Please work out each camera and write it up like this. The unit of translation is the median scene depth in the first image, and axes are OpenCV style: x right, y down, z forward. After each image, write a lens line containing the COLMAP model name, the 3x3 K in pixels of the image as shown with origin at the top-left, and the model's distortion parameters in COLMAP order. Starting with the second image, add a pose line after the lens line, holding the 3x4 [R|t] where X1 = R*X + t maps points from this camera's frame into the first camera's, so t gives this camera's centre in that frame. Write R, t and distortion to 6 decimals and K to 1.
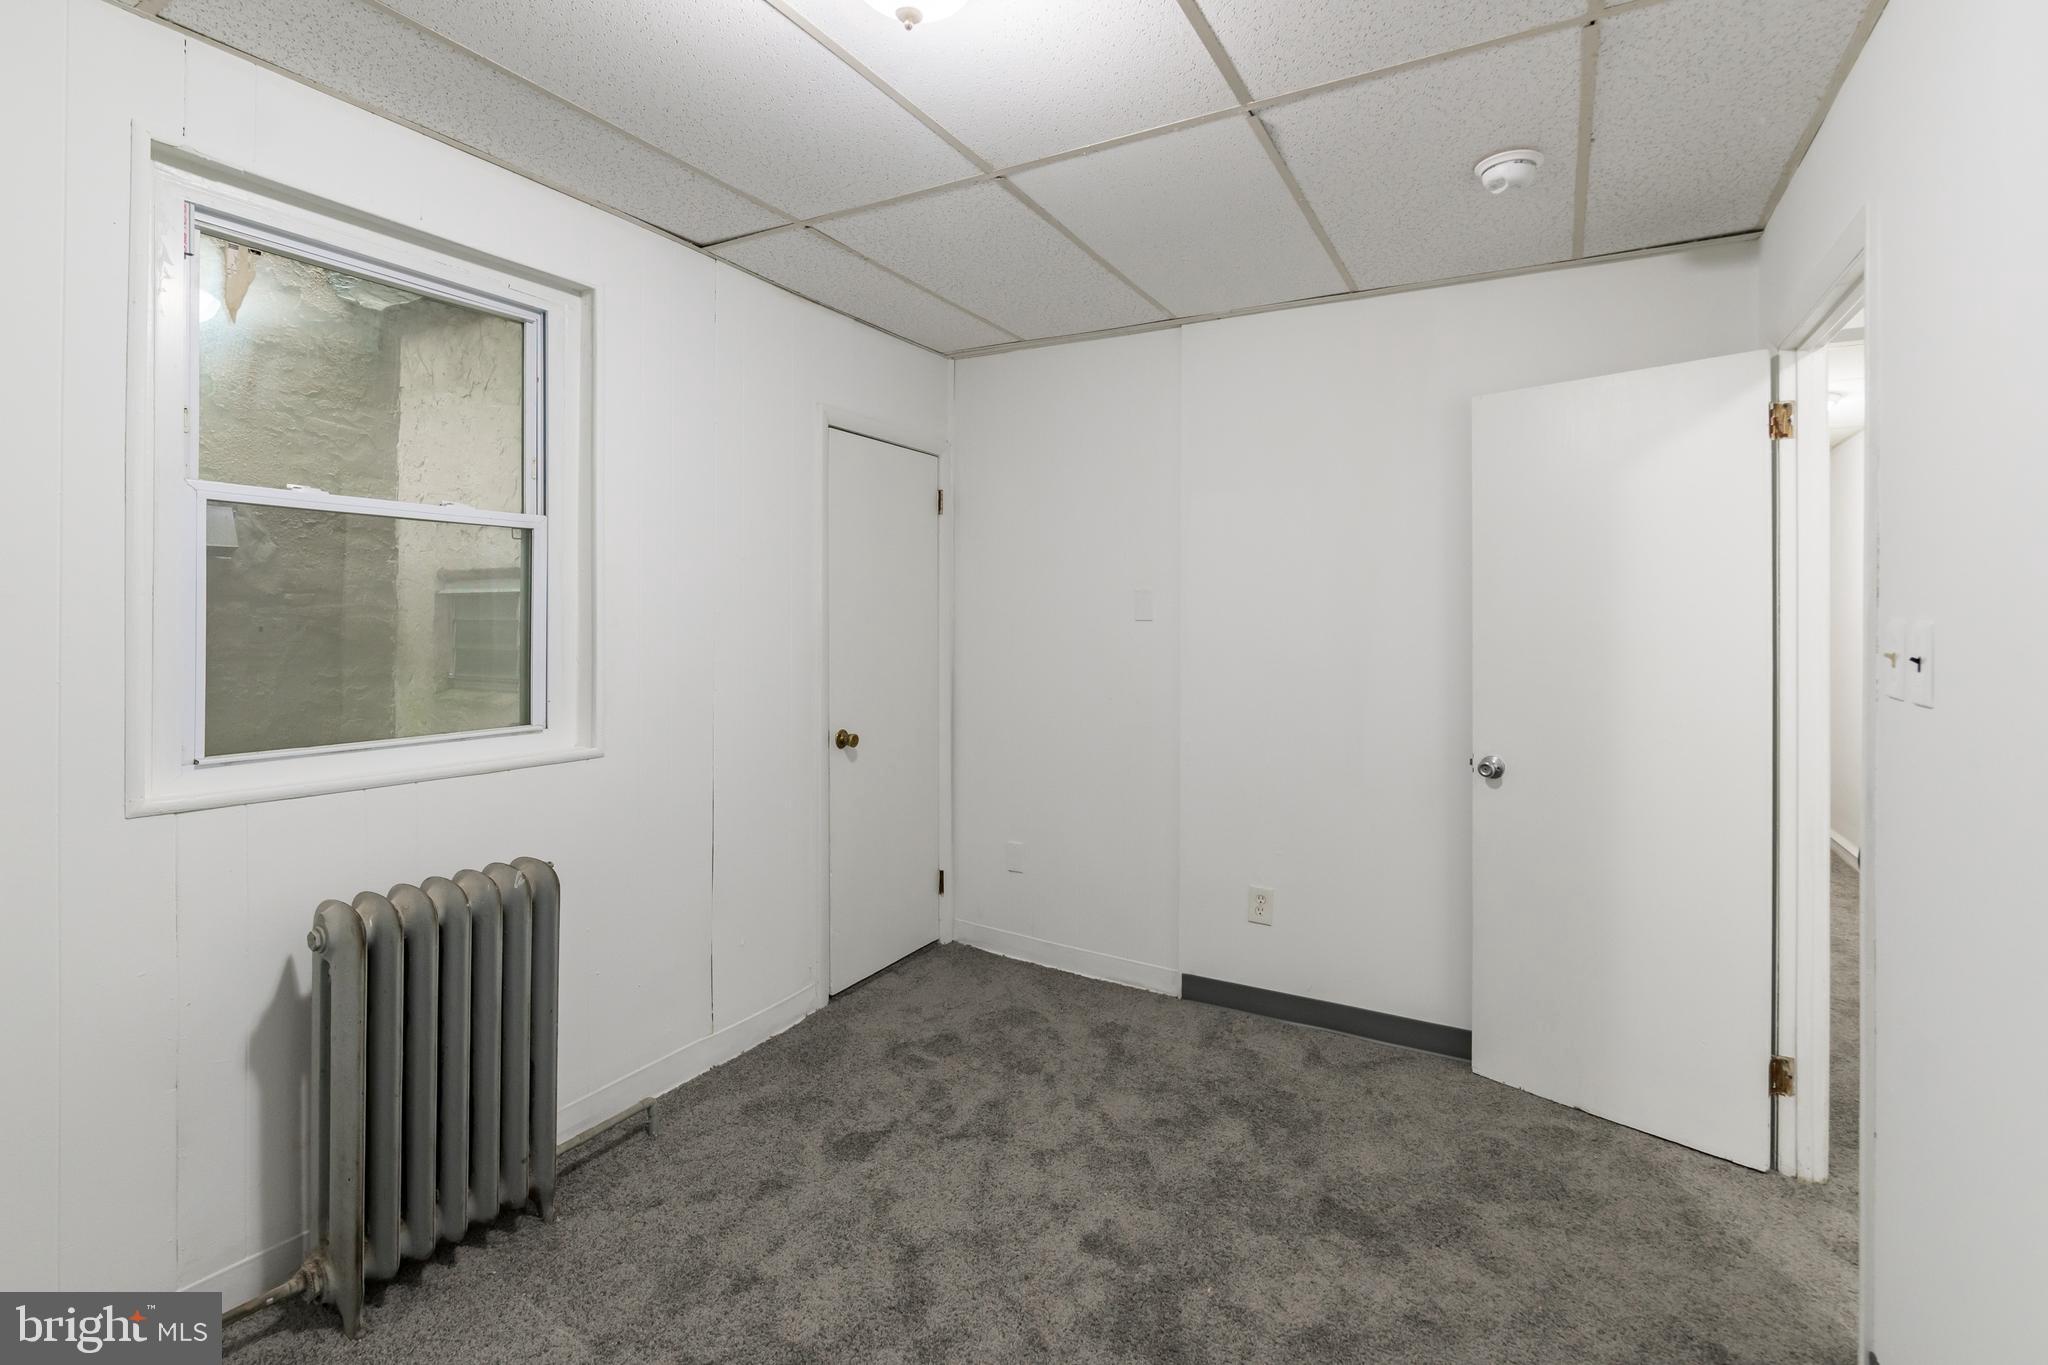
lens RADIAL K [[931.9, 0, 1029.7], [0, 931.9, 641.5], [0, 0, 1]] dist [-0.003026, -0.000484]
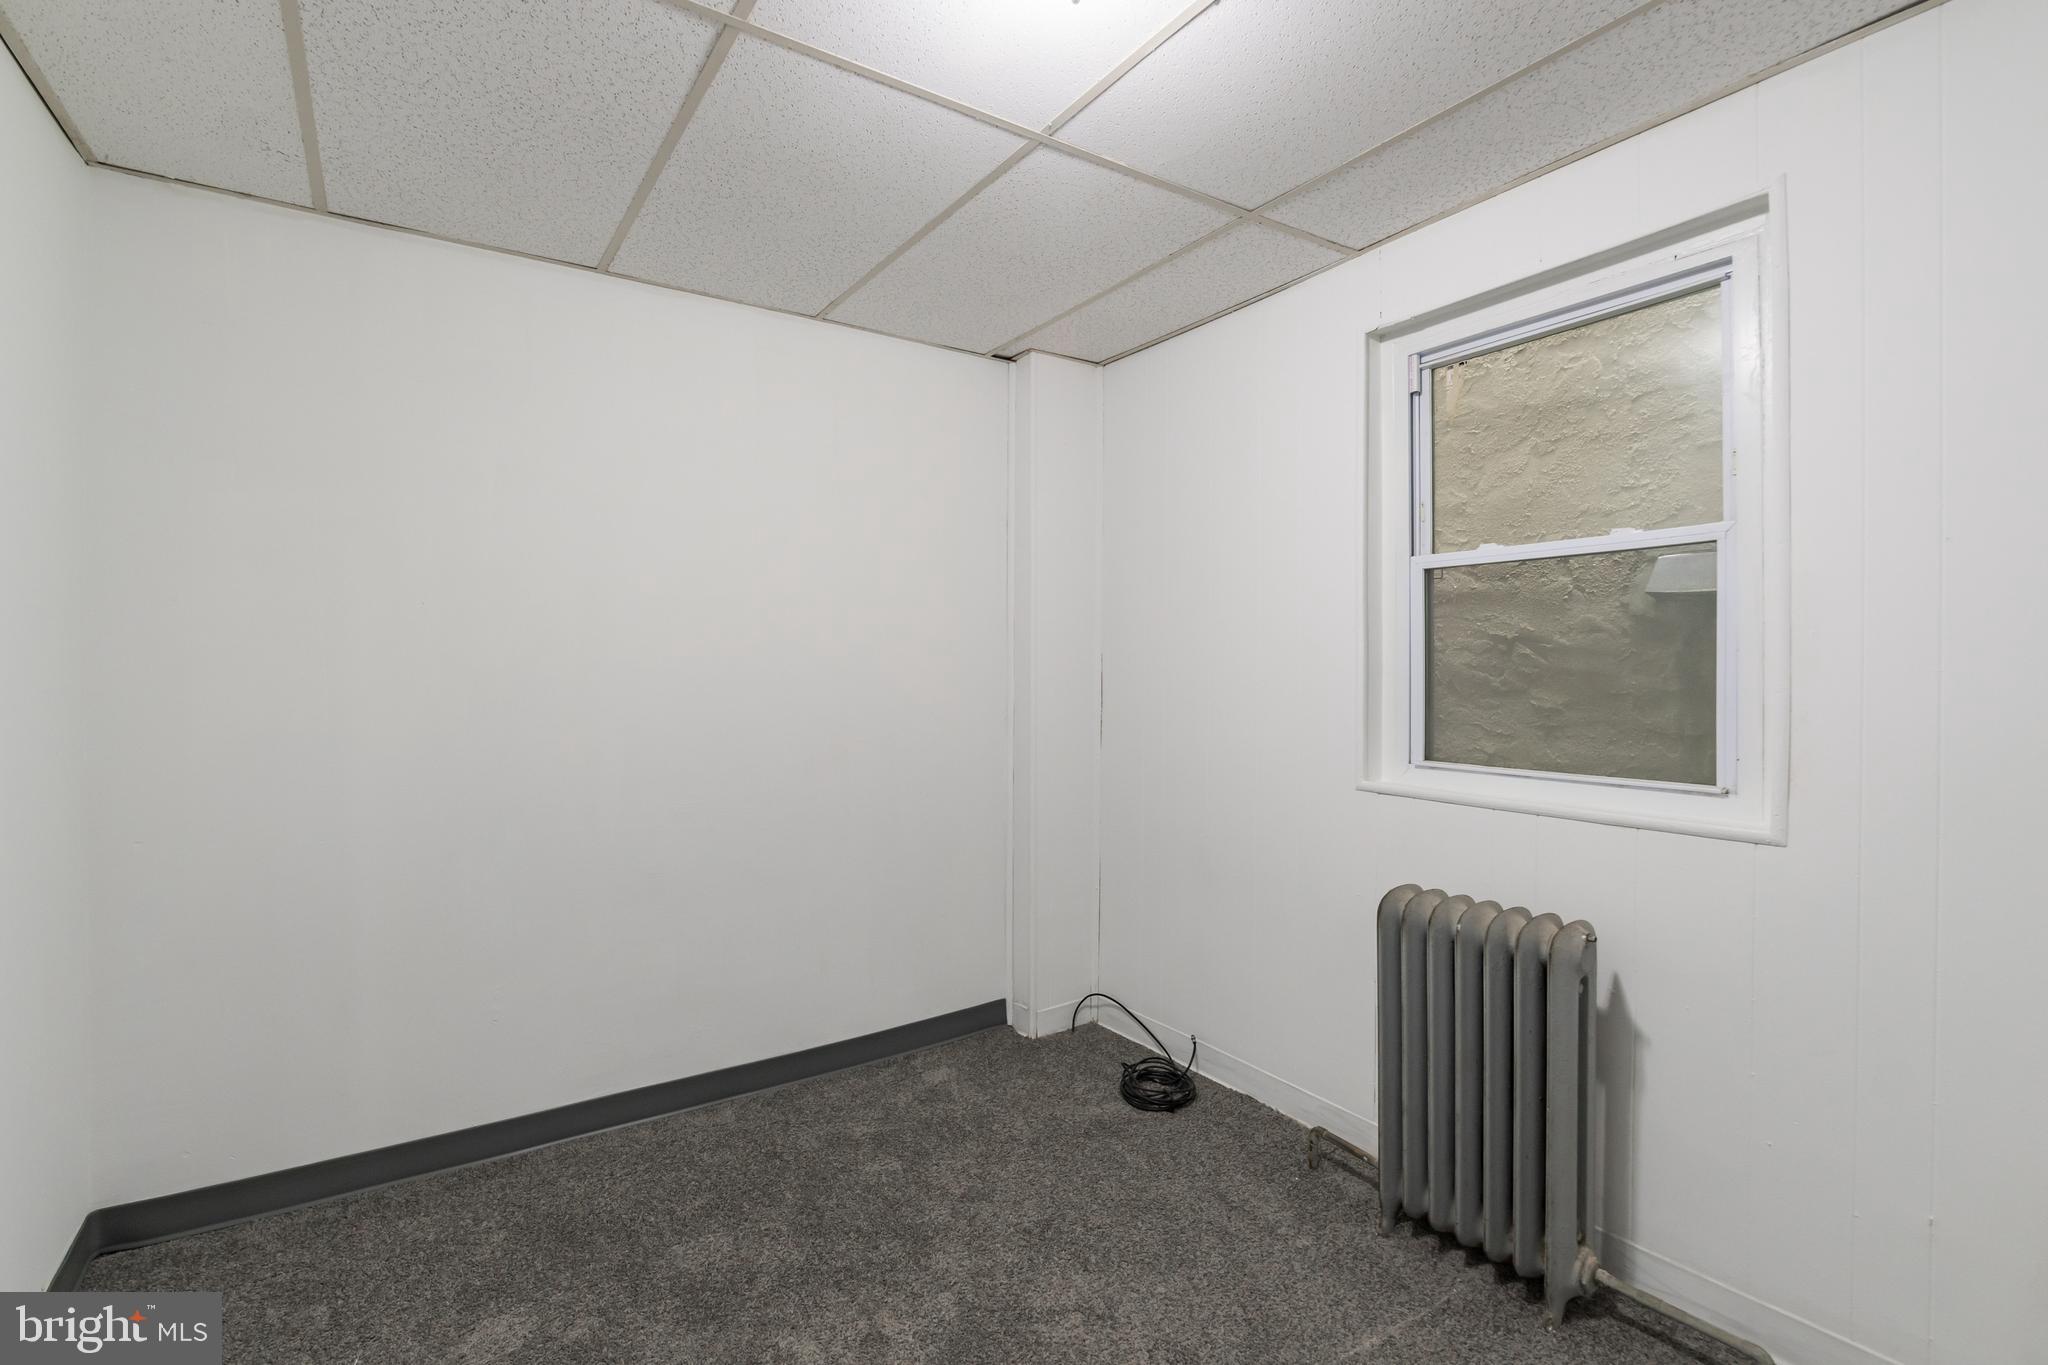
lens RADIAL K [[948.5, 0, 1024.0], [0, 948.5, 682.5], [0, 0, 1]] dist [-0.000844, -0.000304]
pose [[-0.441816, 0.017572, -0.896934, 0.553568], [-0.008792, 0.999675, 0.023916, -0.015715], [0.897063, 0.018452, -0.441518, 1.002672]]
